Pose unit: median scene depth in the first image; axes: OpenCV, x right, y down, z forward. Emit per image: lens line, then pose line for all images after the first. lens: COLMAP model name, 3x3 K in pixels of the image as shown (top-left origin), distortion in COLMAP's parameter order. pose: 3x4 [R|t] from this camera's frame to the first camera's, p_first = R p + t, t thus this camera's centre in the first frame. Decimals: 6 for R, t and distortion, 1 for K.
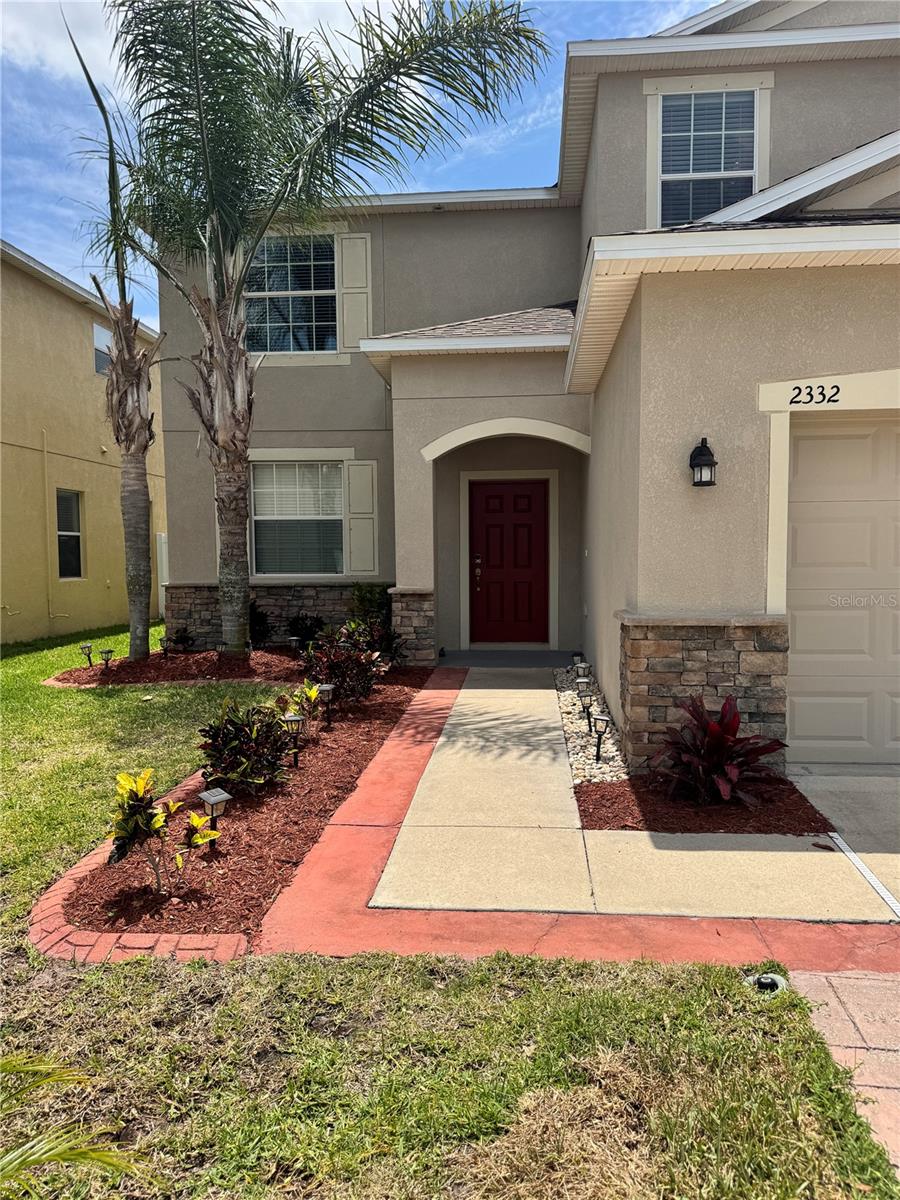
lens RADIAL K [[844.4, 0, 450.0], [0, 844.4, 600.0], [0, 0, 1]] dist [0.100801, -0.131762]
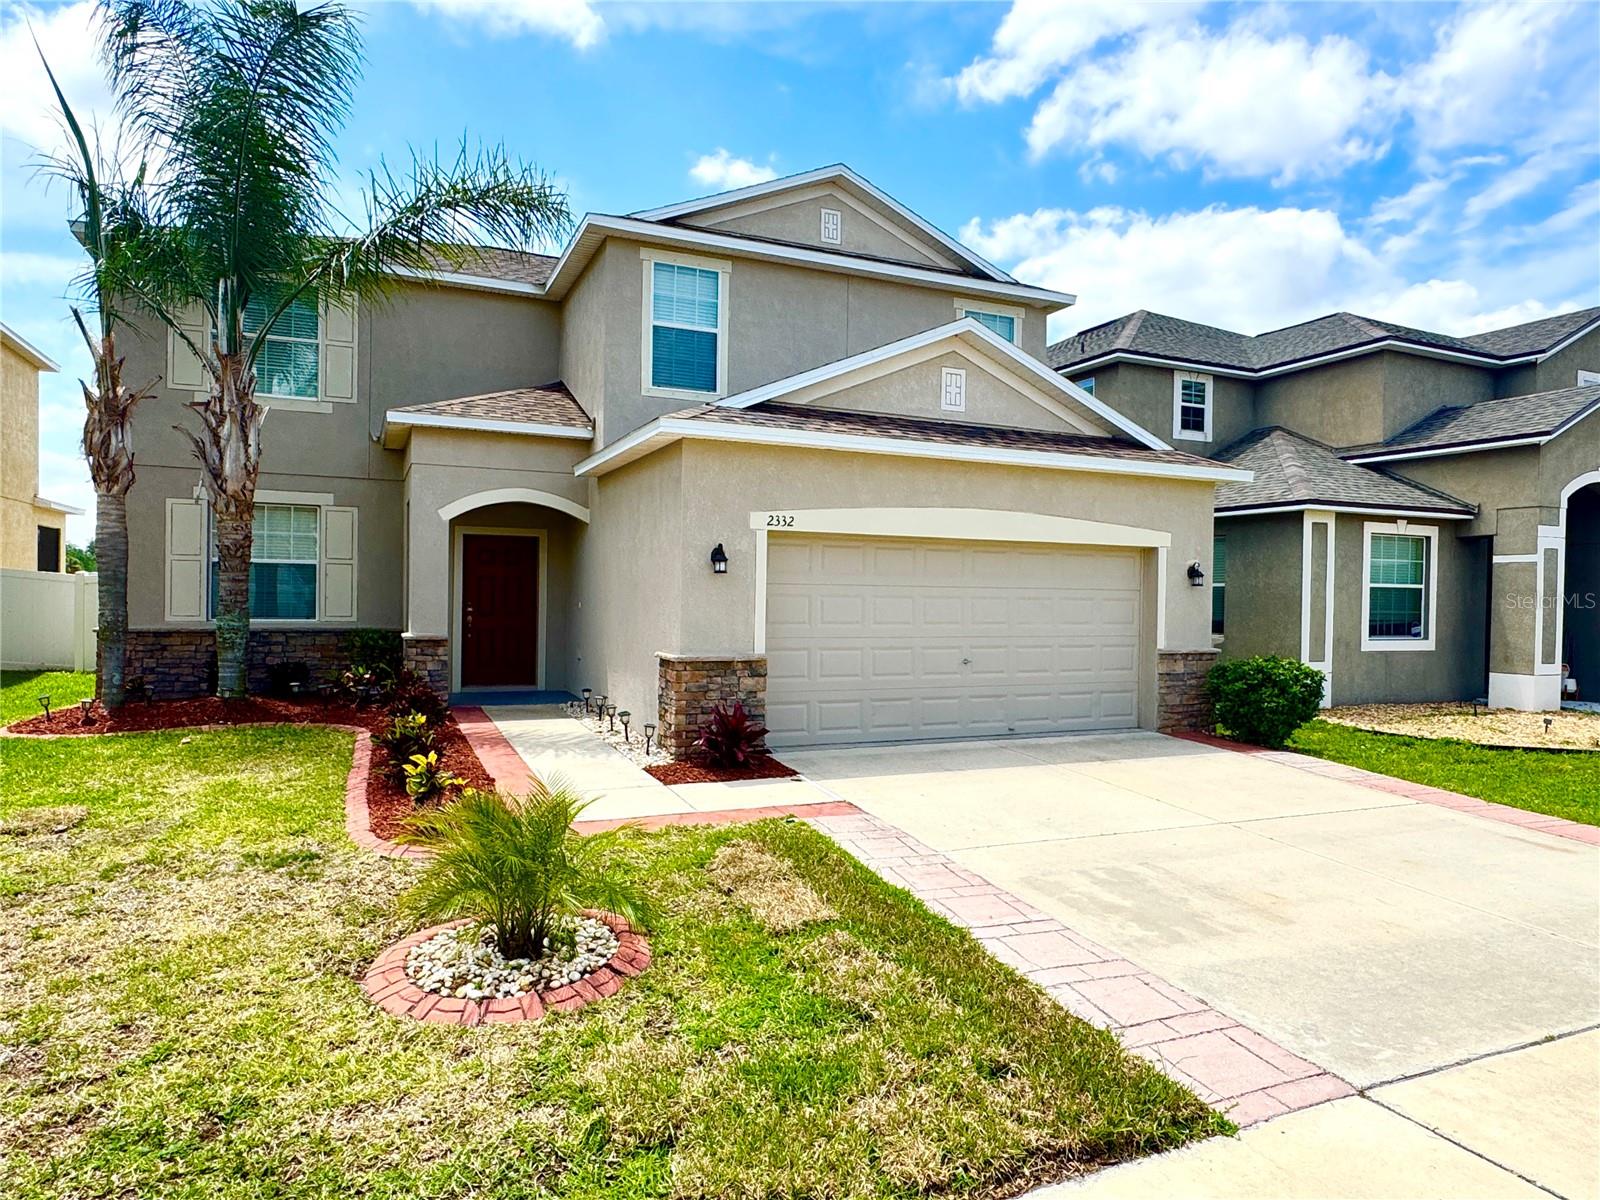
lens RADIAL K [[983.9, 0, 800.0], [0, 983.9, 600.0], [0, 0, 1]] dist [-0.002569, -0.000790]
pose [[0.874703, 0.017824, 0.484332, -0.239295], [0.003875, 0.999034, -0.043764, -0.001464], [-0.484644, 0.040157, 0.873789, -0.350184]]
